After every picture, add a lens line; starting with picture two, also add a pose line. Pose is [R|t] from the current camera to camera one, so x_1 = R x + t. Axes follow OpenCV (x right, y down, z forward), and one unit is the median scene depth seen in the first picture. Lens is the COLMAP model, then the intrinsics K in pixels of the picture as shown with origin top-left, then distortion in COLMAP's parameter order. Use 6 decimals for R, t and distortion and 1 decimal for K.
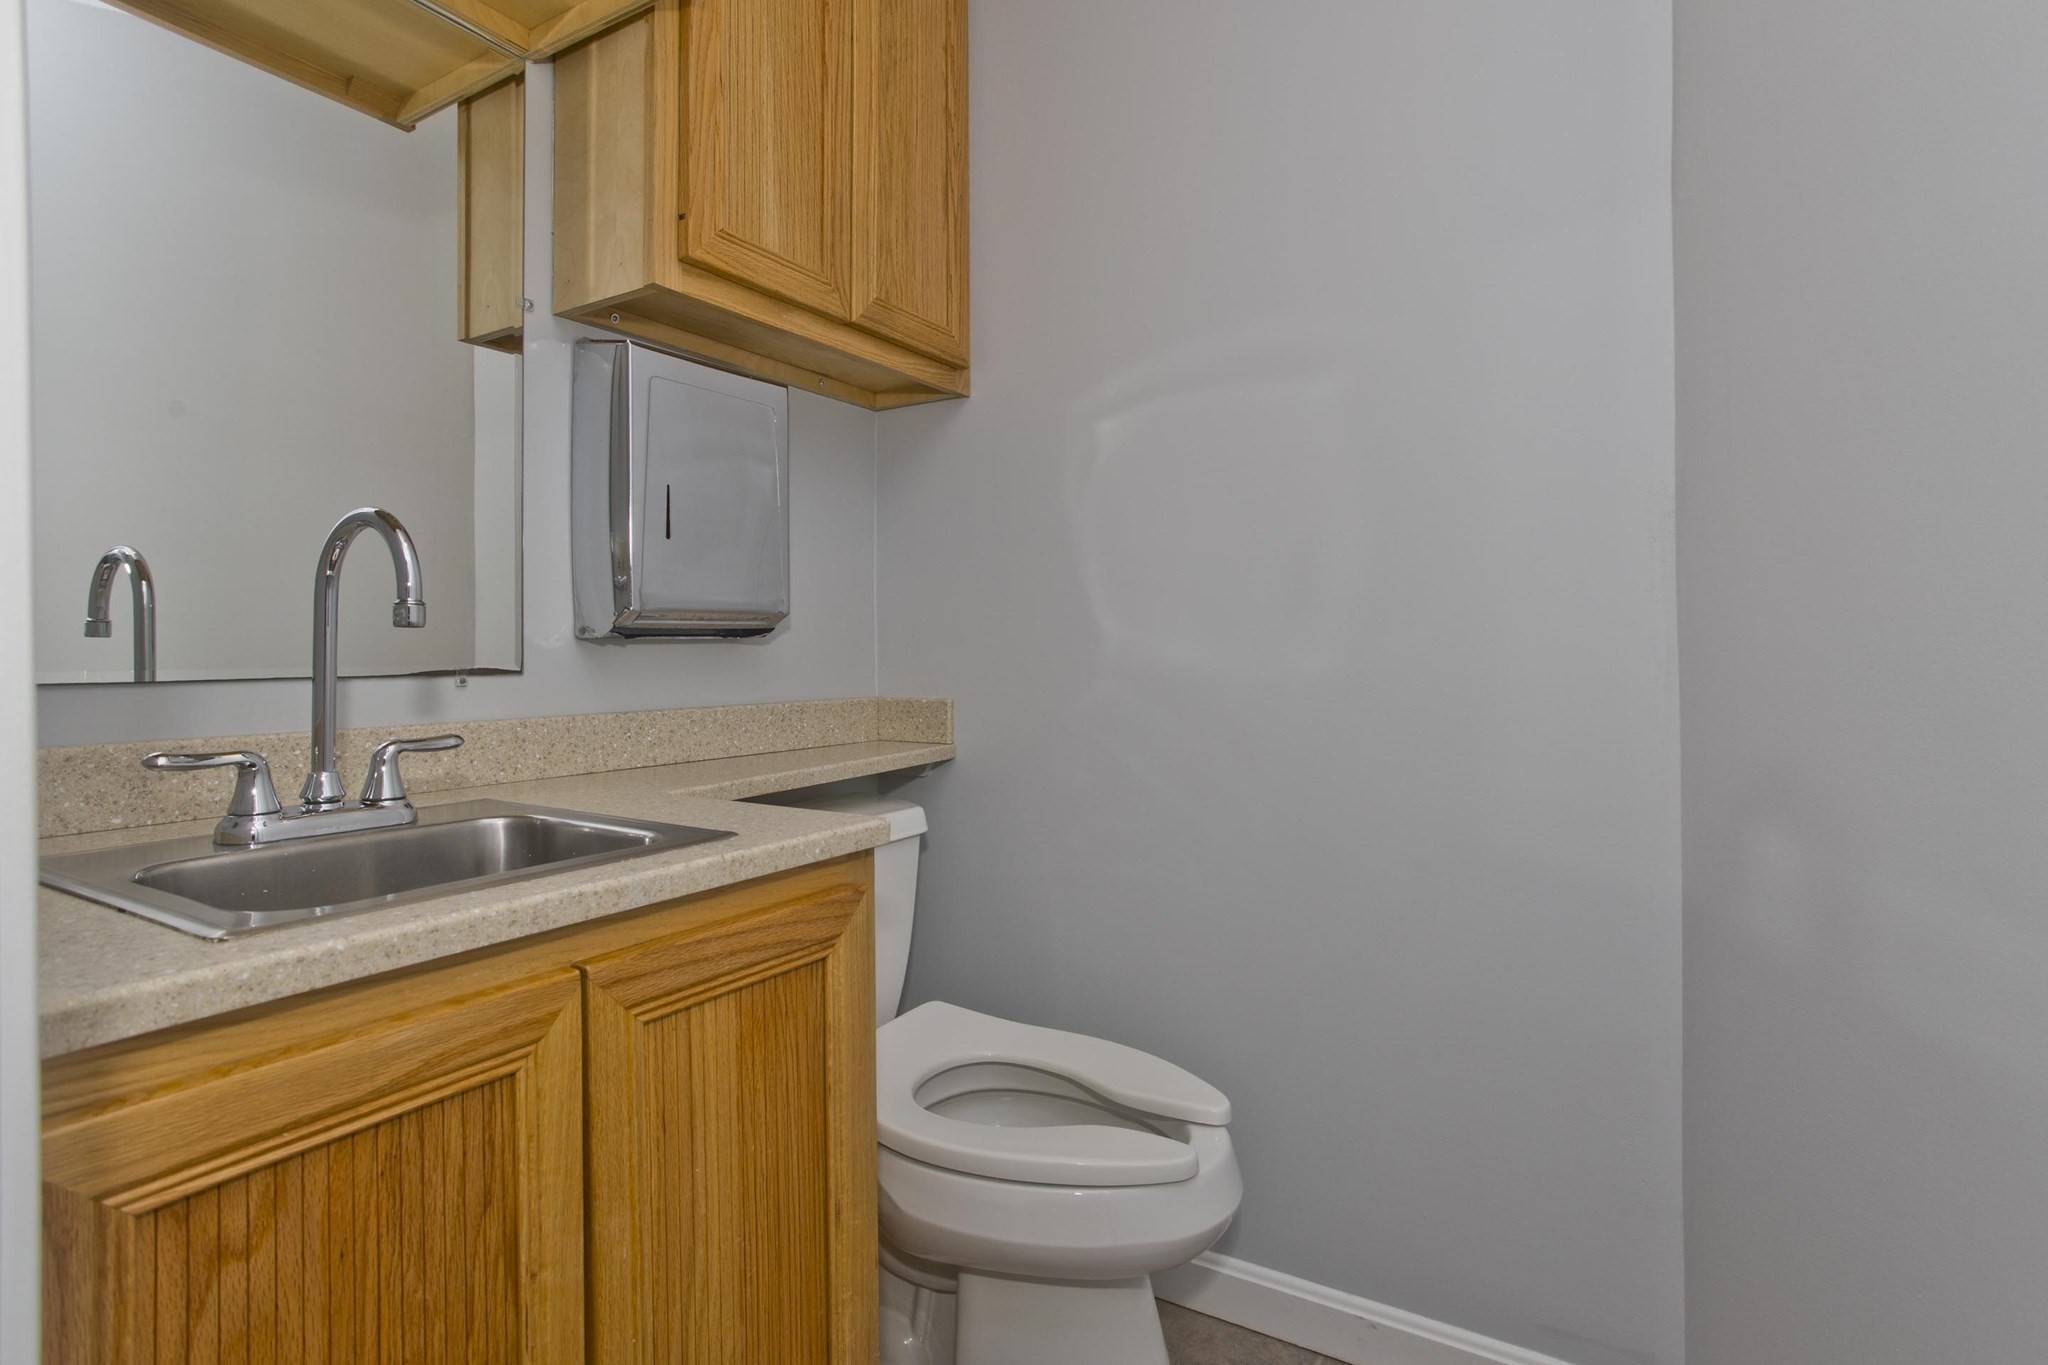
lens RADIAL K [[1047.1, 0, 1024.0], [0, 1047.1, 682.5], [0, 0, 1]] dist [-0.054775, 0.029354]
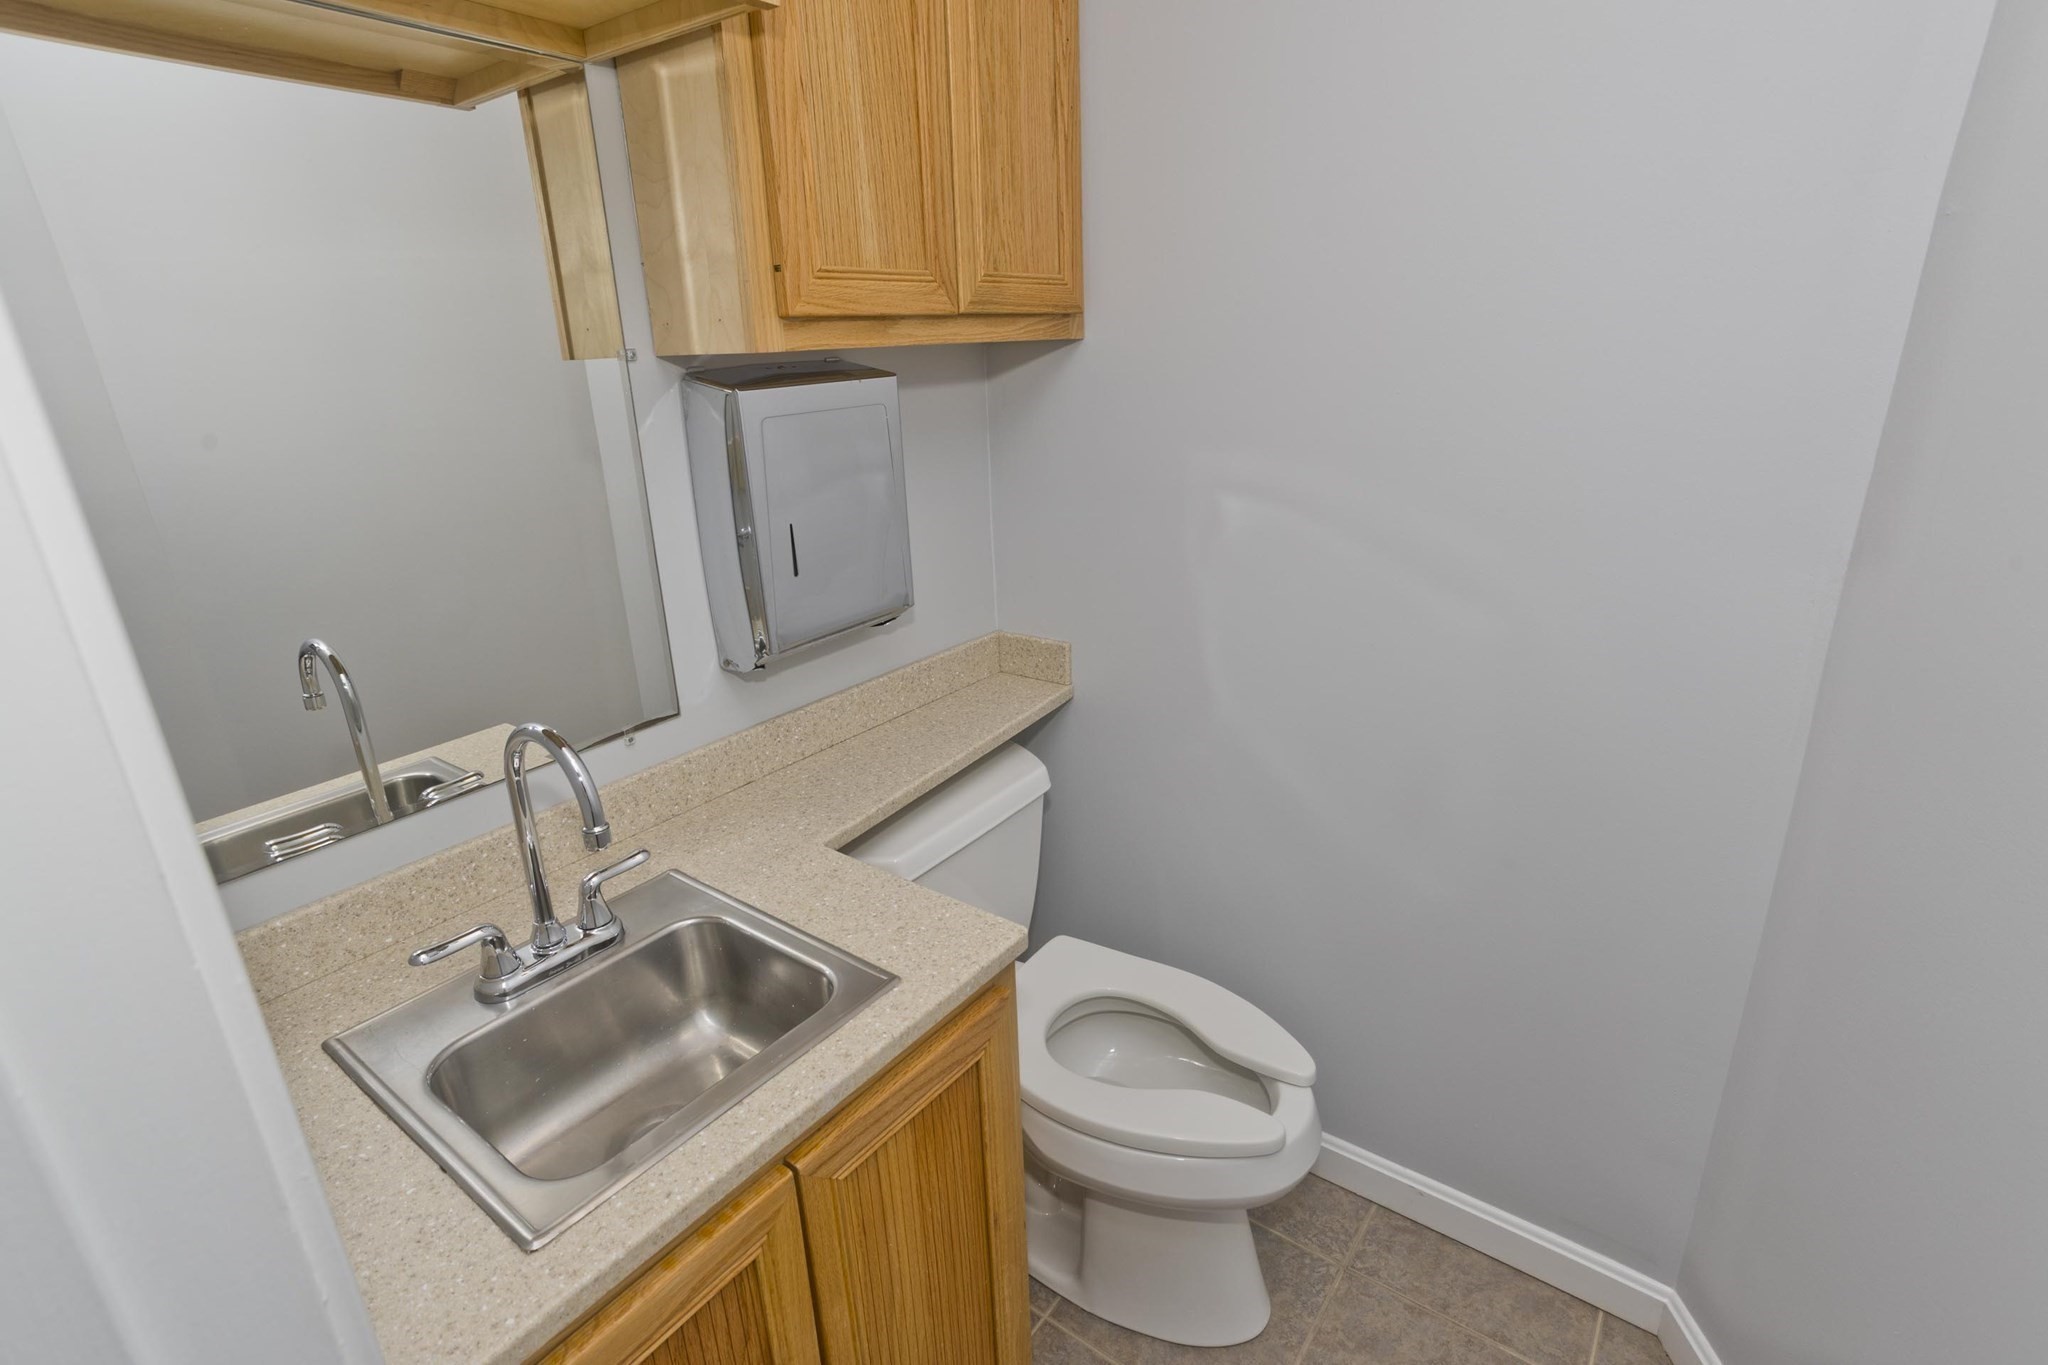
lens RADIAL K [[1000.2, 0, 1024.0], [0, 1000.2, 682.5], [0, 0, 1]] dist [-0.069863, 0.042036]
pose [[0.995266, 0.004513, -0.097085, -0.022042], [0.028140, 0.942753, 0.332301, -0.356327], [0.093027, -0.333460, 0.938163, 0.062443]]
